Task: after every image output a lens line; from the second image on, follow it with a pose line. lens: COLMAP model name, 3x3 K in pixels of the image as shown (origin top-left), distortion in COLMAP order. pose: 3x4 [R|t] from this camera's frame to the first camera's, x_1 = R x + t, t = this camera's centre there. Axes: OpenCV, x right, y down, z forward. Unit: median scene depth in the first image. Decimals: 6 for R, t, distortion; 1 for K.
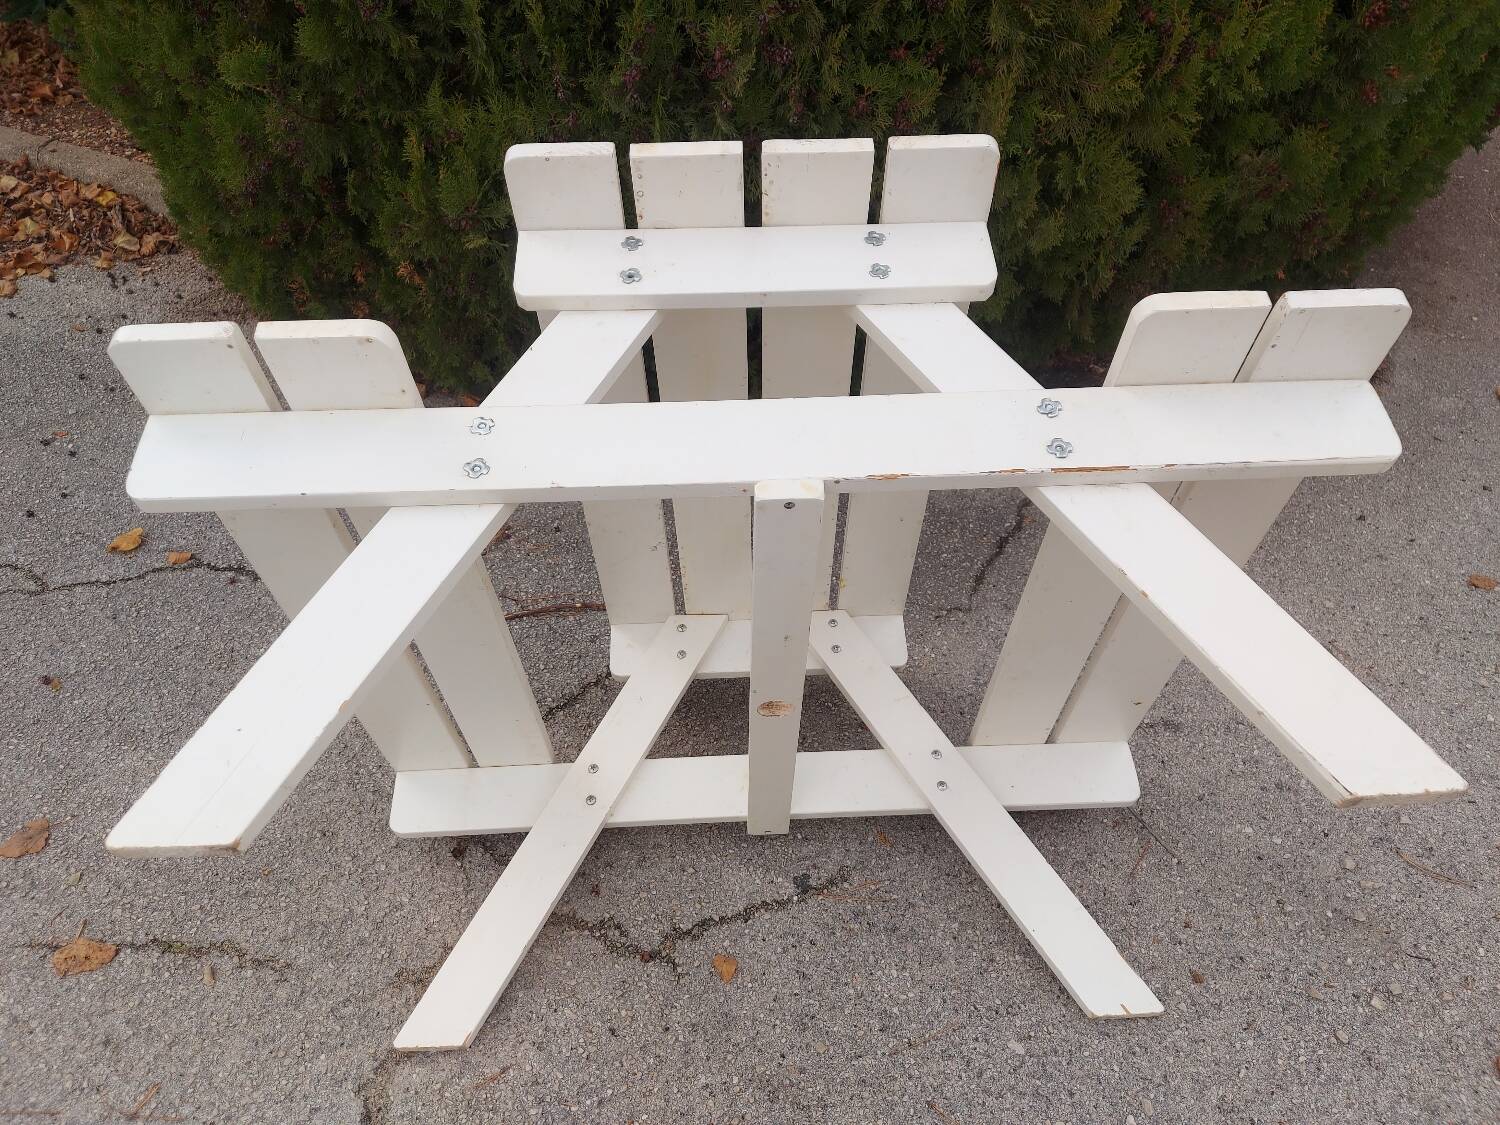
lens RADIAL K [[1085.8, 0, 747.2], [0, 1085.8, 563.4], [0, 0, 1]] dist [0.072209, -0.077899]
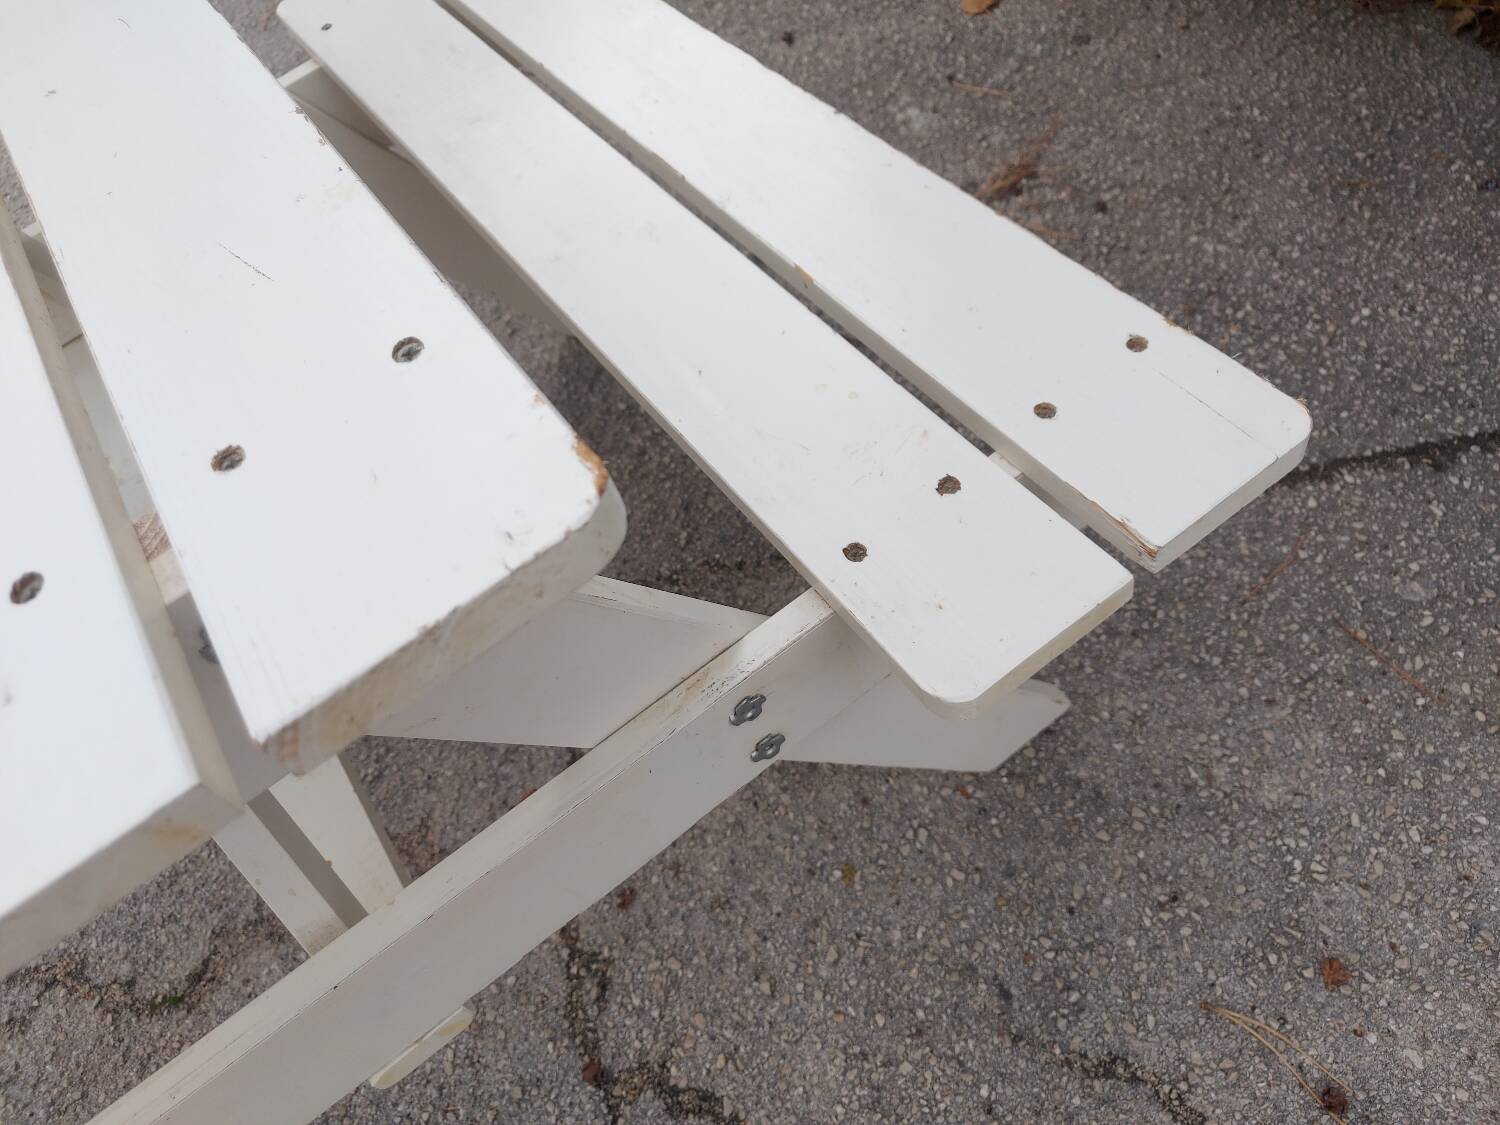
lens RADIAL K [[1085.8, 0, 738.2], [0, 1085.8, 565.5], [0, 0, 1]] dist [0.072209, -0.077899]
pose [[0.669614, 0.513677, -0.536426, 0.104198], [-0.264061, 0.839722, 0.474487, -0.116908], [0.694182, -0.176073, 0.697932, 0.600134]]
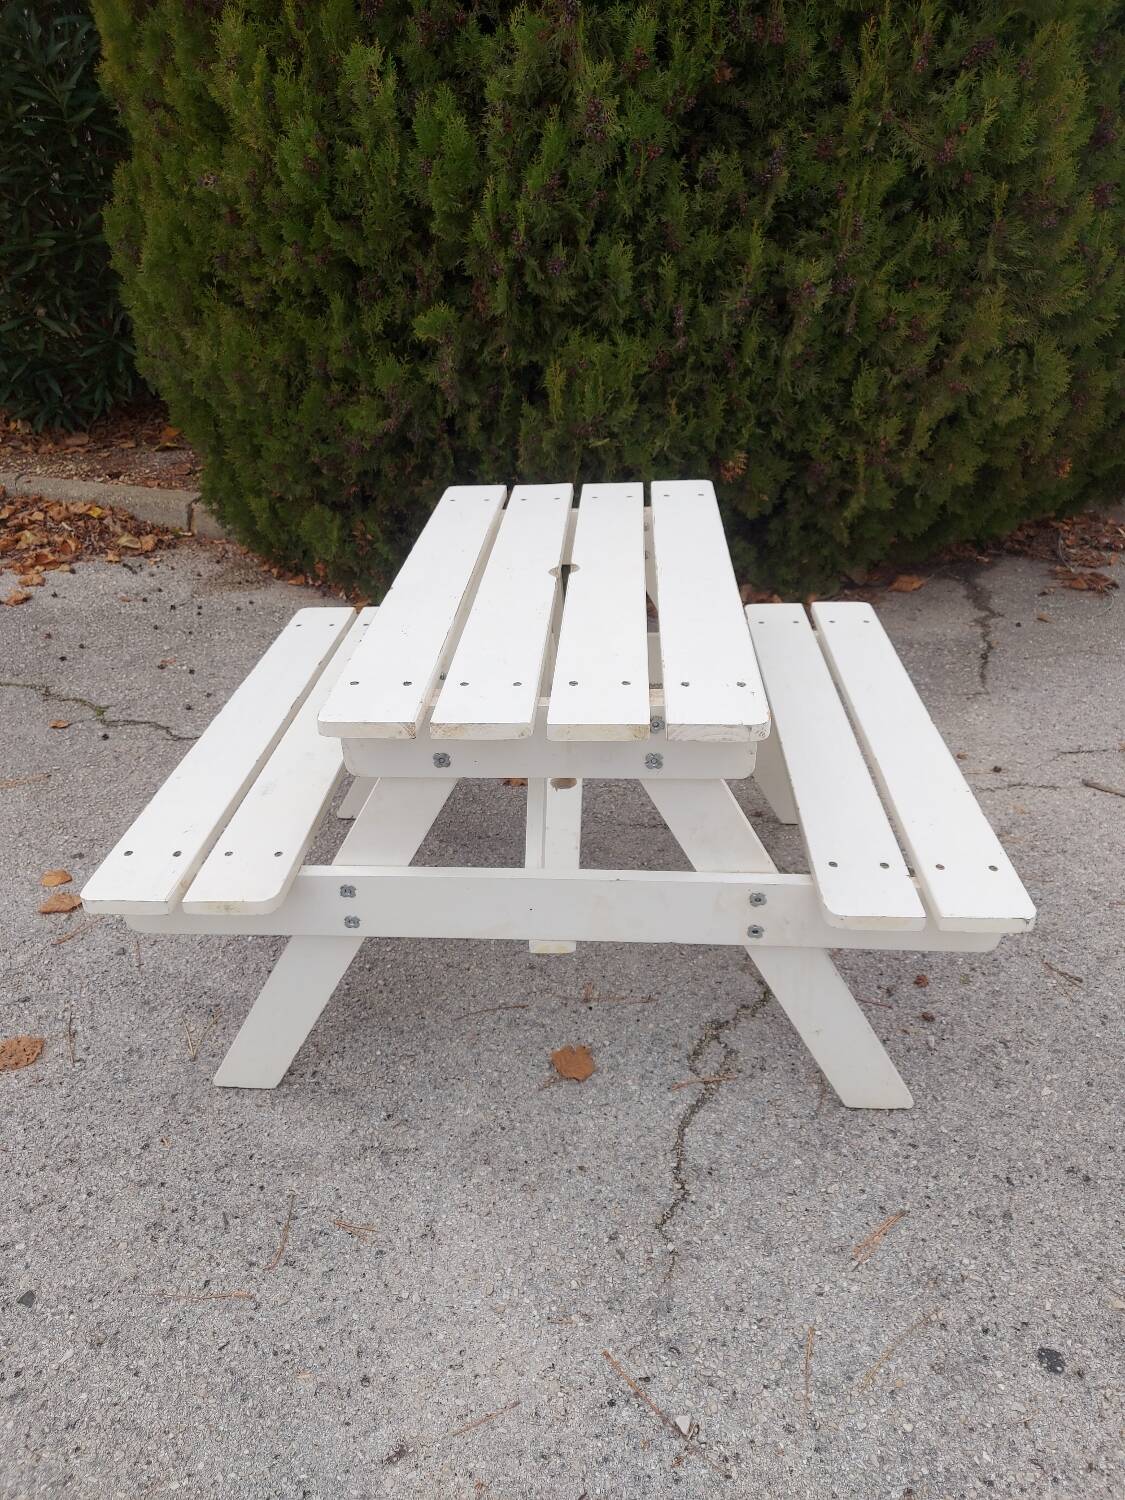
lens RADIAL K [[1085.8, 0, 559.9], [0, 1085.8, 740.1], [0, 0, 1]] dist [0.072209, -0.077899]
pose [[0.986535, -0.085168, 0.139623, -0.557733], [0.111575, 0.974672, -0.193818, 0.338020], [-0.119579, 0.206787, 0.971051, -0.220674]]
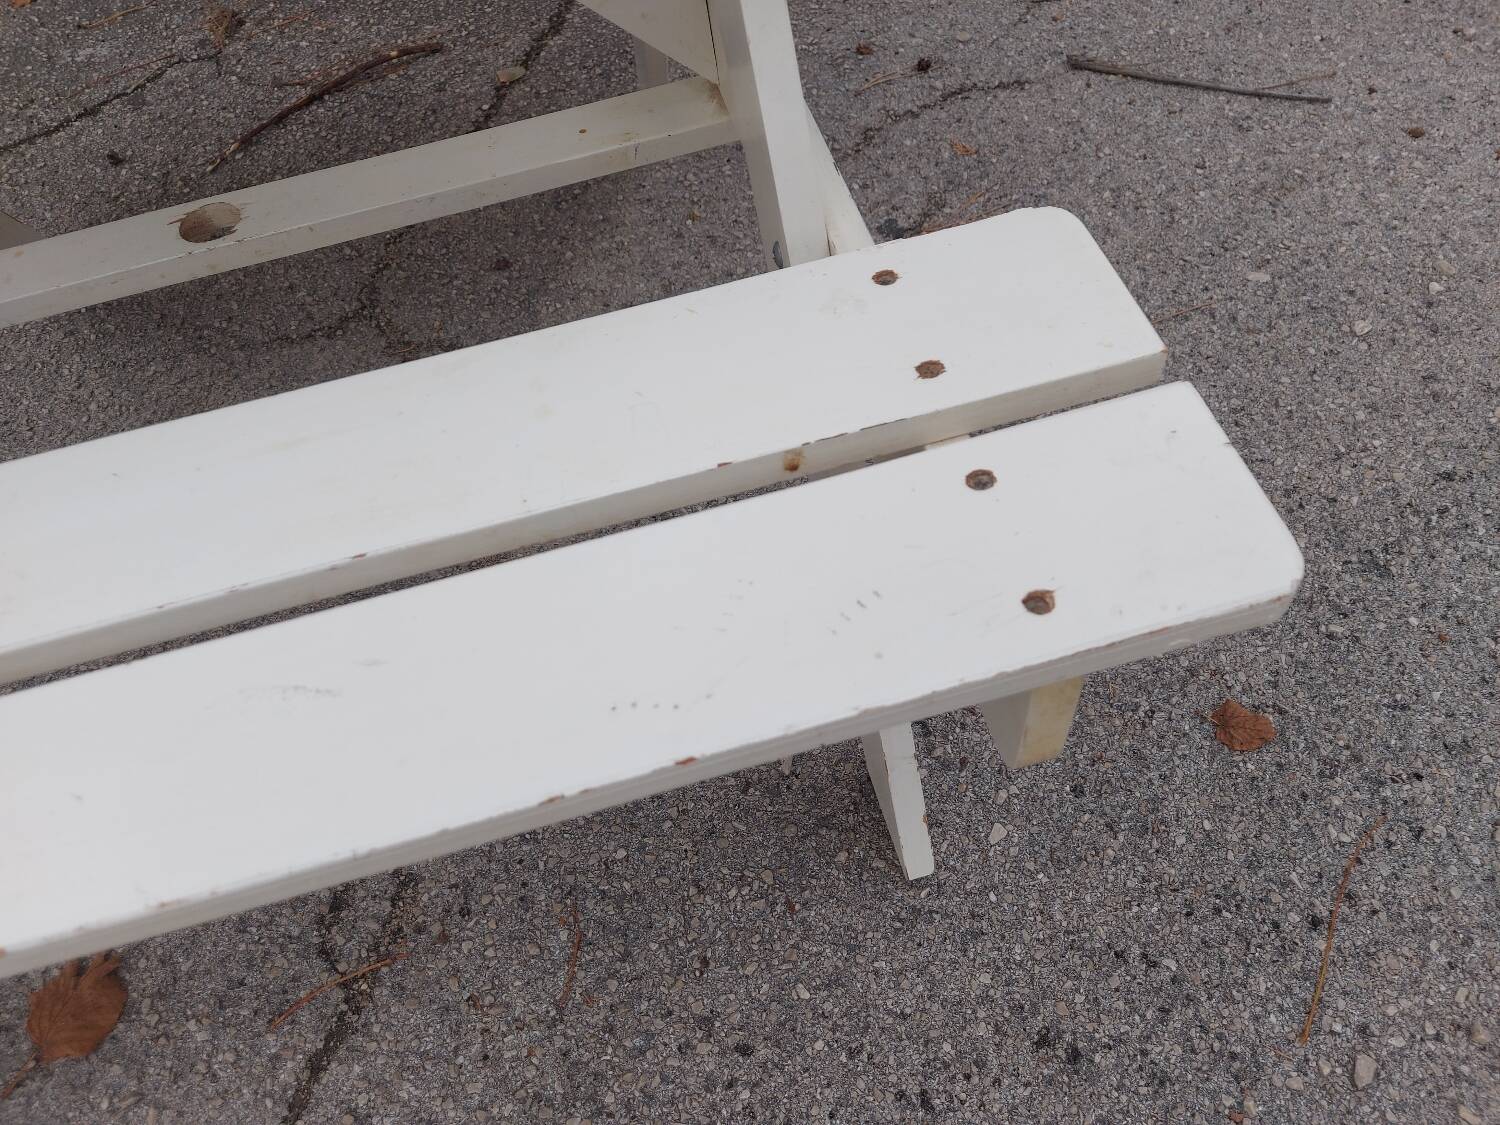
lens RADIAL K [[1085.8, 0, 745.3], [0, 1085.8, 564.1], [0, 0, 1]] dist [0.072209, -0.077899]
pose [[0.915707, -0.374926, 0.144606, -0.200603], [0.322532, 0.900381, 0.292041, 0.223634], [-0.239694, -0.220784, 0.945411, 0.262056]]
